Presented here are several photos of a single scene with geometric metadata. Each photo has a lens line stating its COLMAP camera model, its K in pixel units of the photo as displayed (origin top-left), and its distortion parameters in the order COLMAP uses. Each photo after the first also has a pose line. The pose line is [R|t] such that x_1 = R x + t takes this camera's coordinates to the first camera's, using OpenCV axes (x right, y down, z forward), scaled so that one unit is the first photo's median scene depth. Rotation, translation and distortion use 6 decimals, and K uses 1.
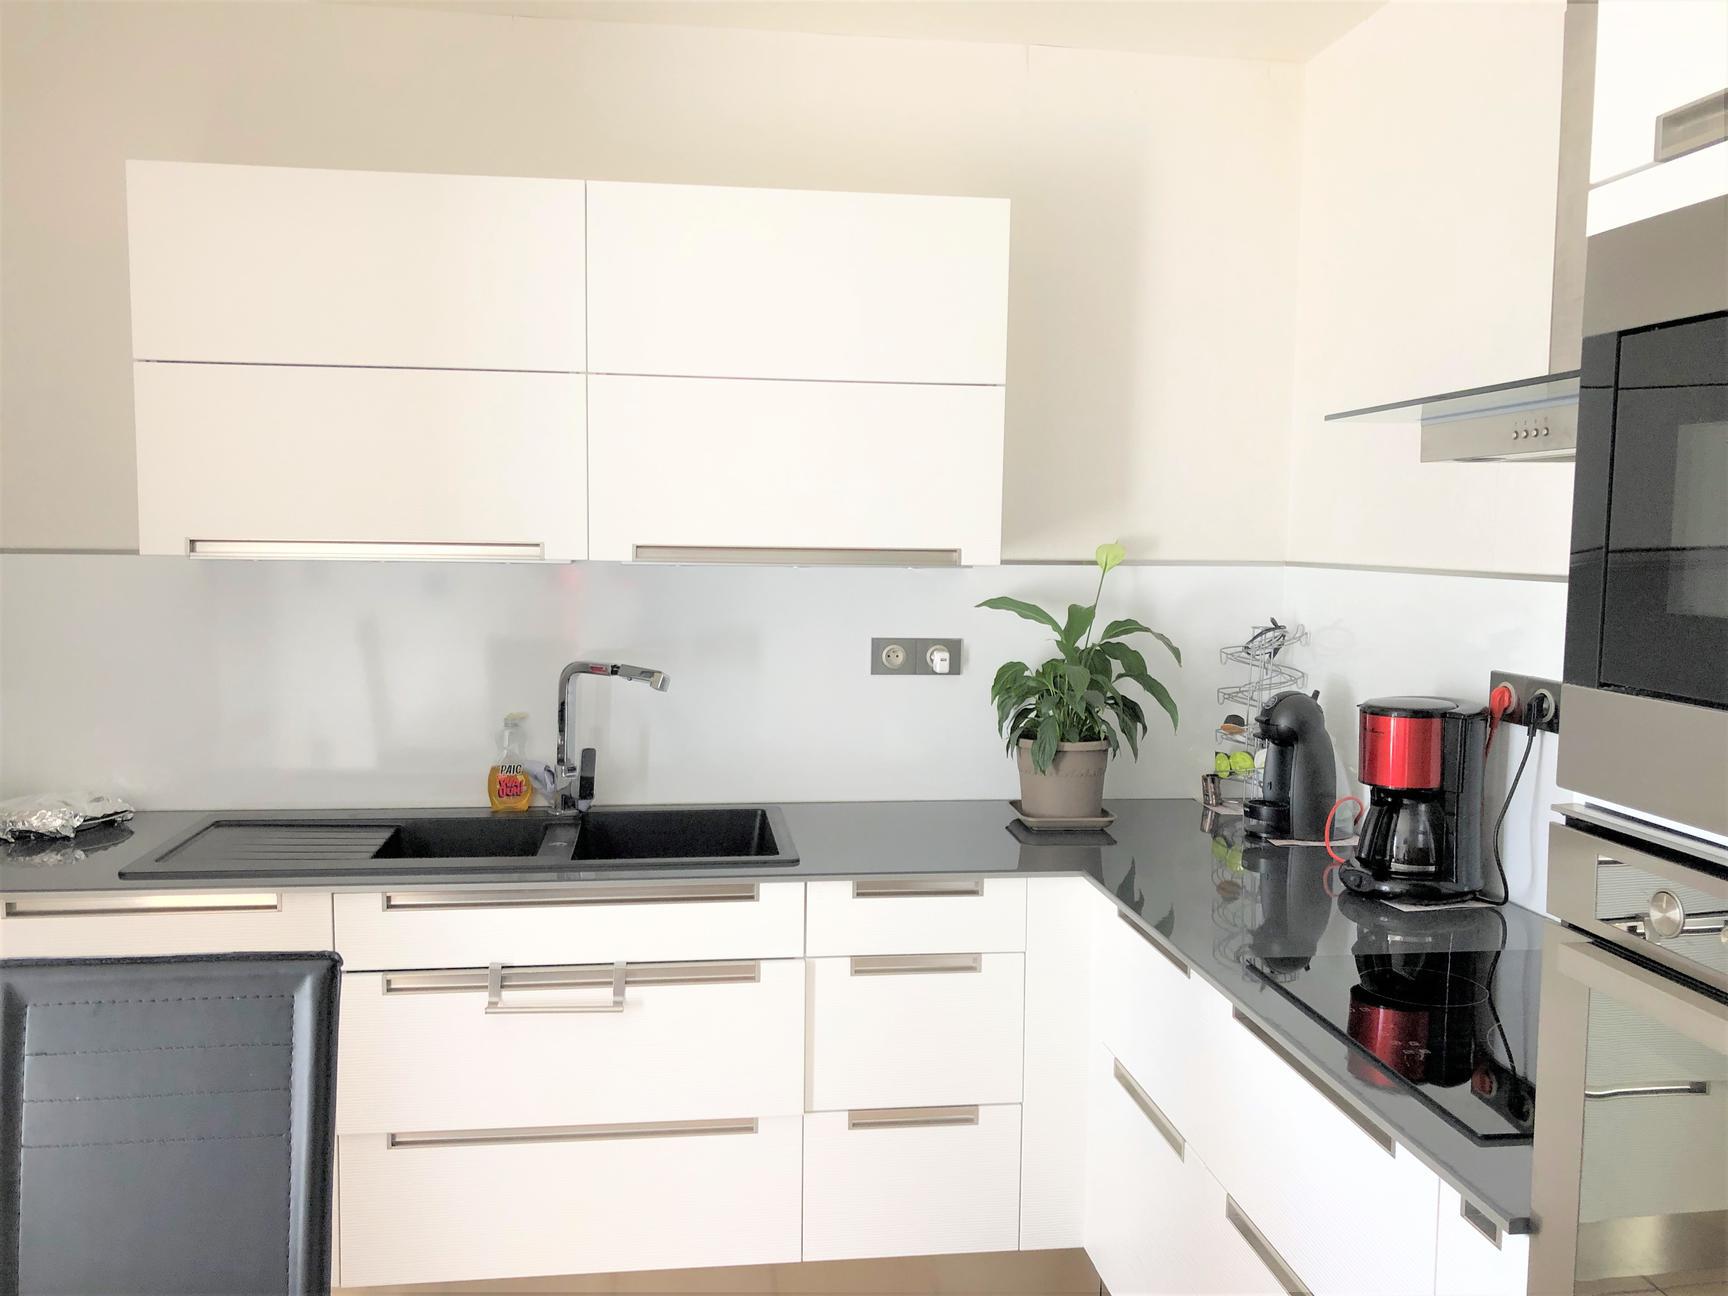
lens RADIAL K [[1441.1, 0, 853.1], [0, 1441.1, 645.9], [0, 0, 1]] dist [0.062981, -0.072184]
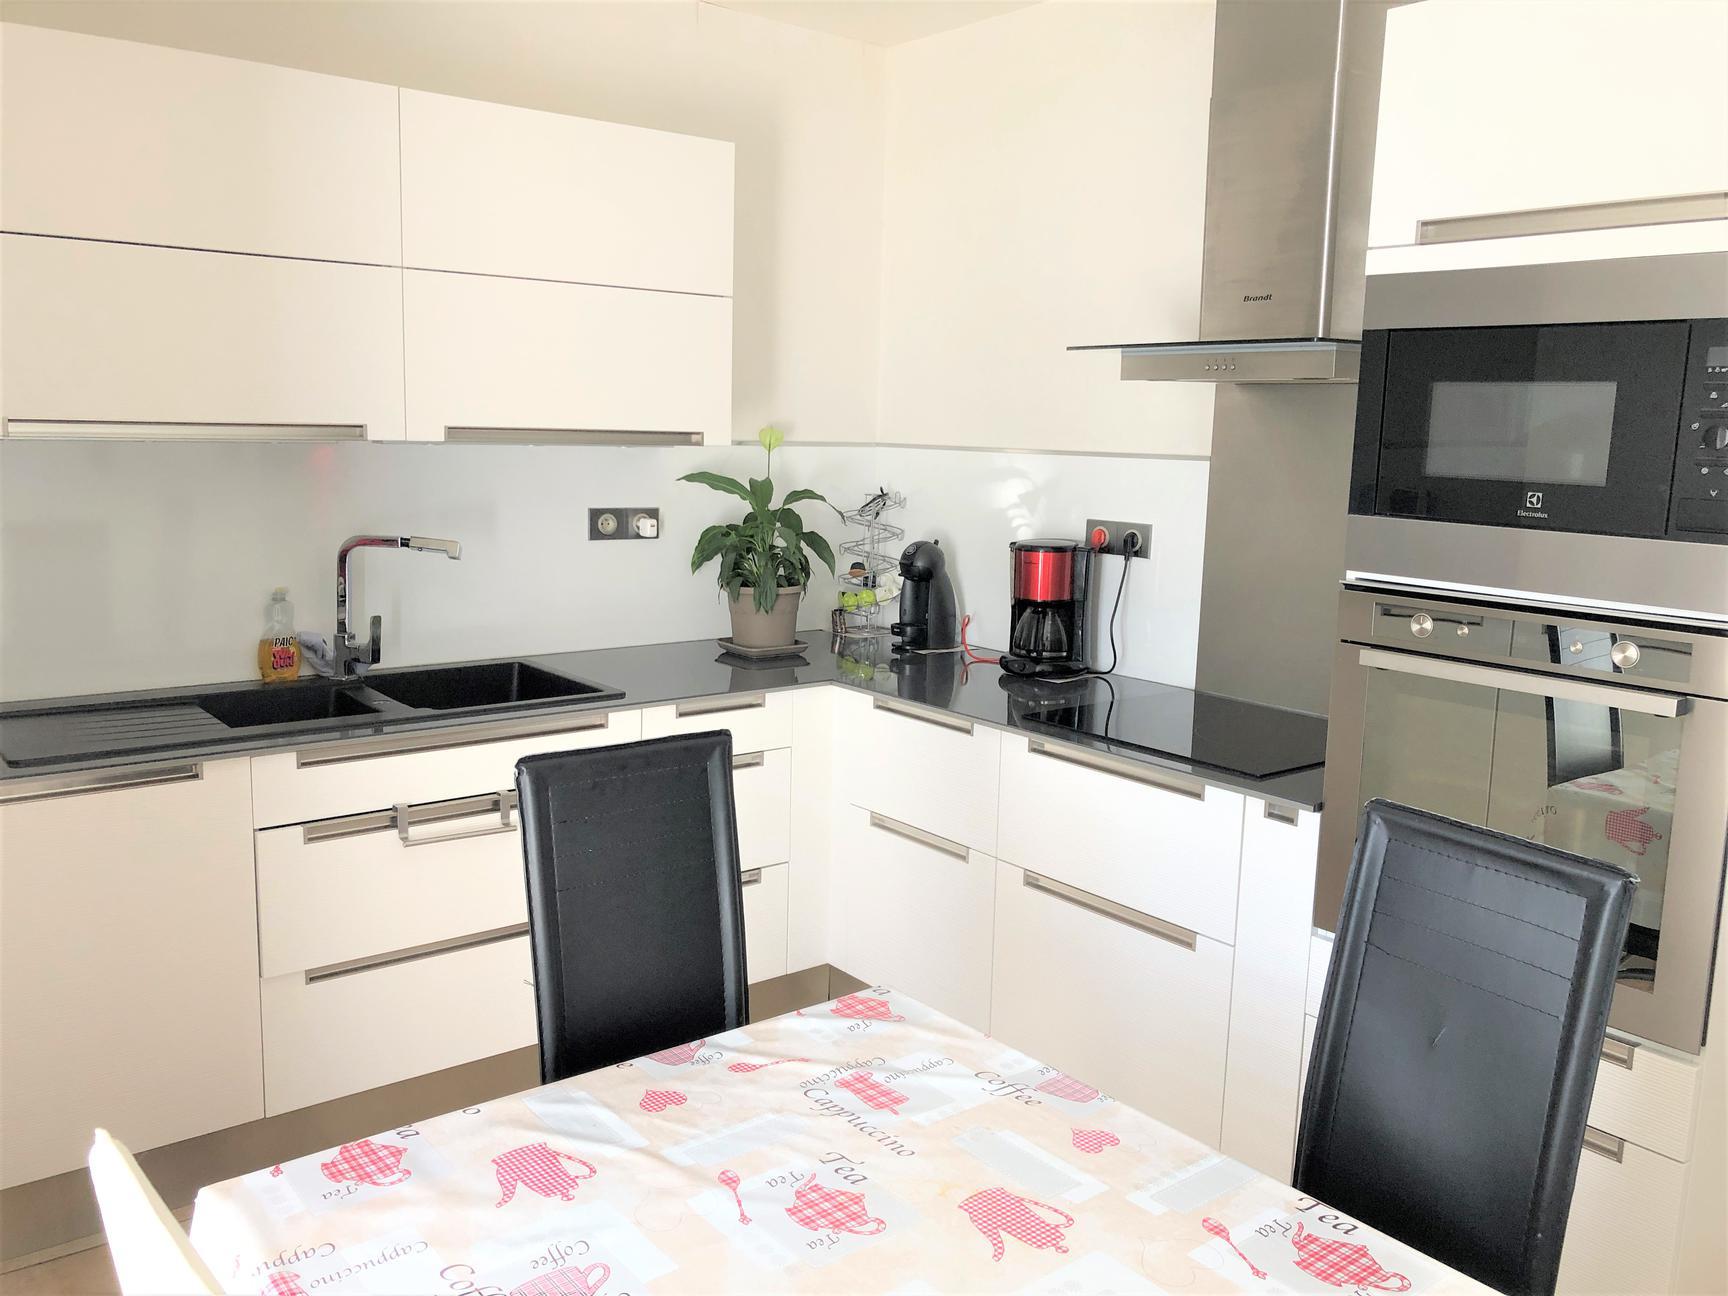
lens RADIAL K [[1441.1, 0, 868.9], [0, 1441.1, 641.8], [0, 0, 1]] dist [0.062981, -0.072184]
pose [[0.847767, -0.071377, 0.525544, -0.459071], [0.026262, 0.995337, 0.092819, -0.000871], [-0.529719, -0.064887, 0.845688, -0.118902]]
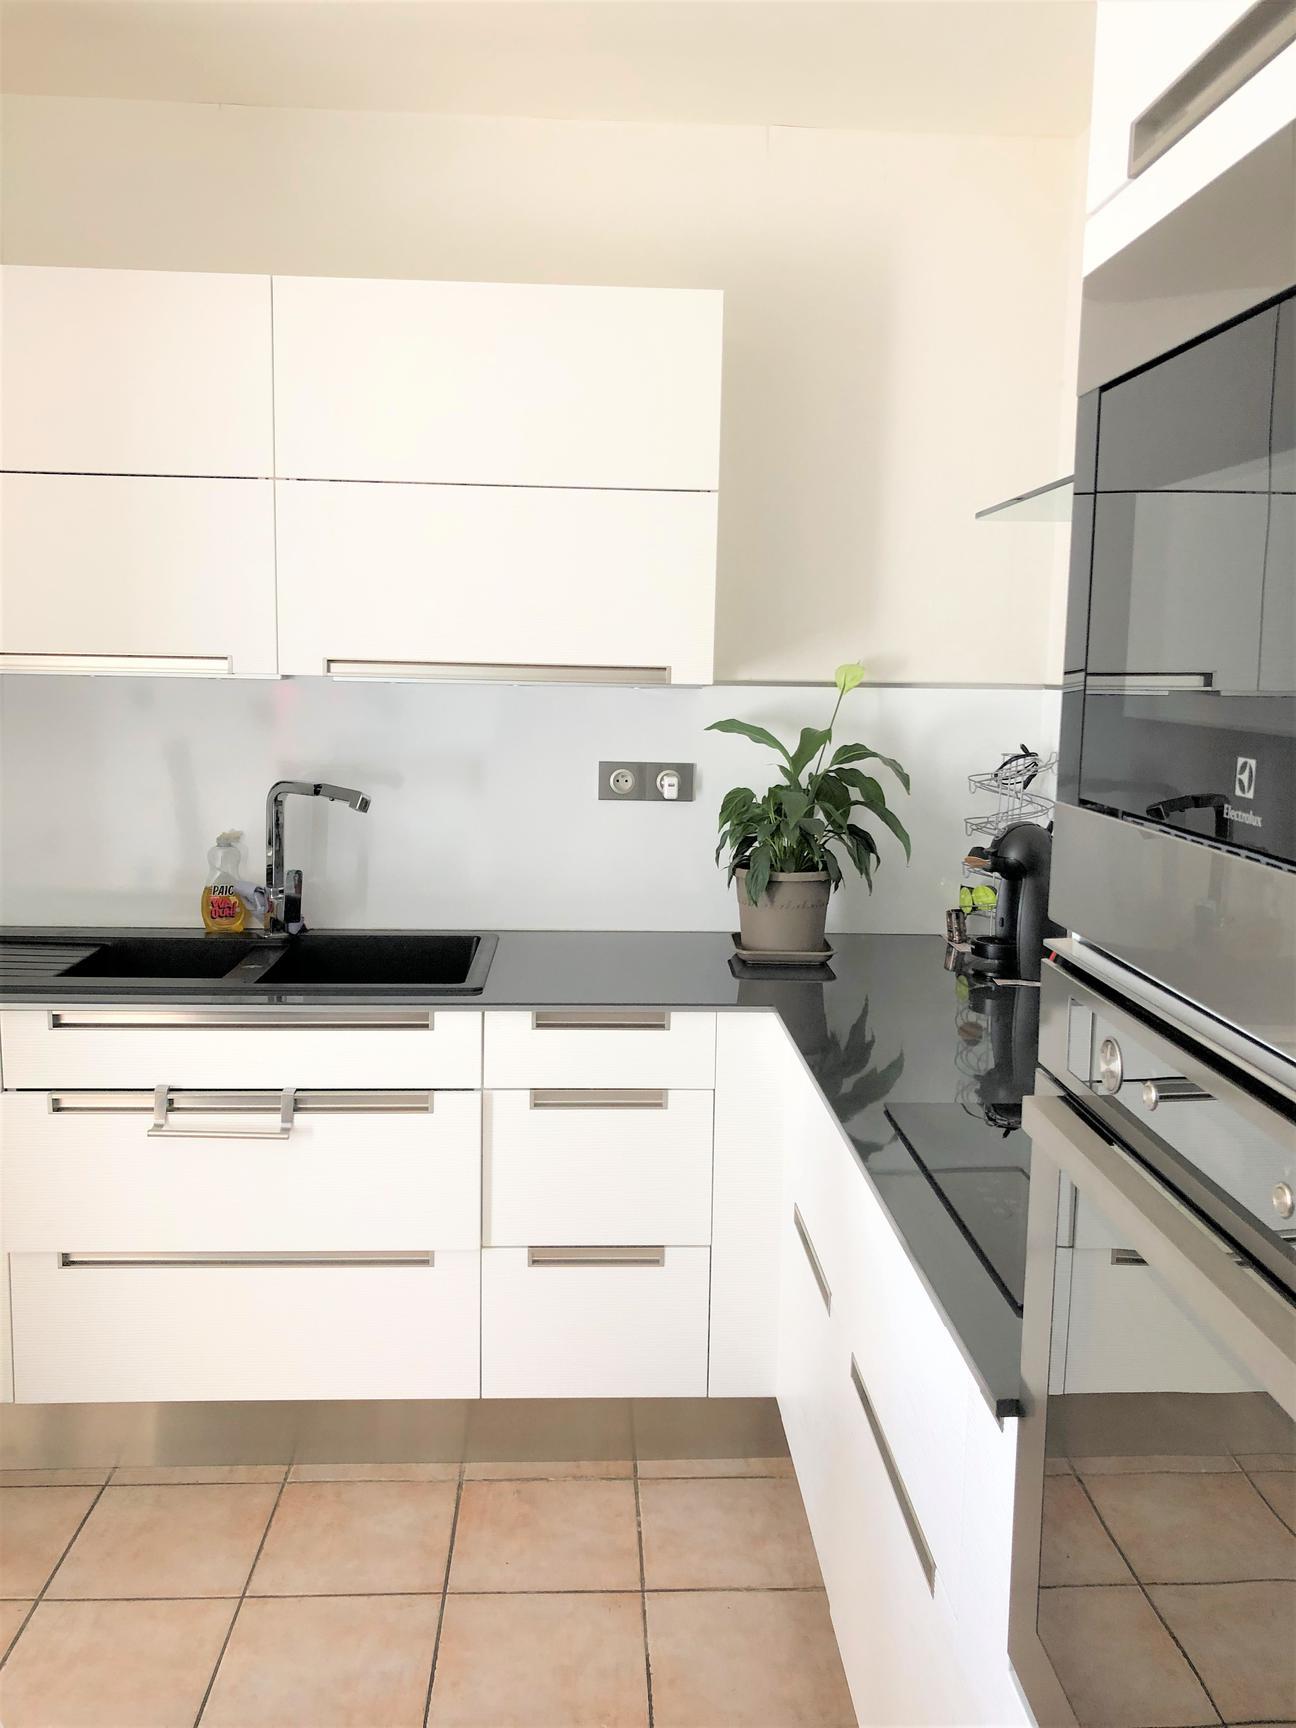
lens RADIAL K [[1441.1, 0, 655.0], [0, 1441.1, 837.2], [0, 0, 1]] dist [0.062981, -0.072184]
pose [[0.996688, 0.016219, -0.079685, 0.141206], [-0.013112, 0.999139, 0.039358, 0.007544], [0.080255, -0.038183, 0.996043, 0.050548]]
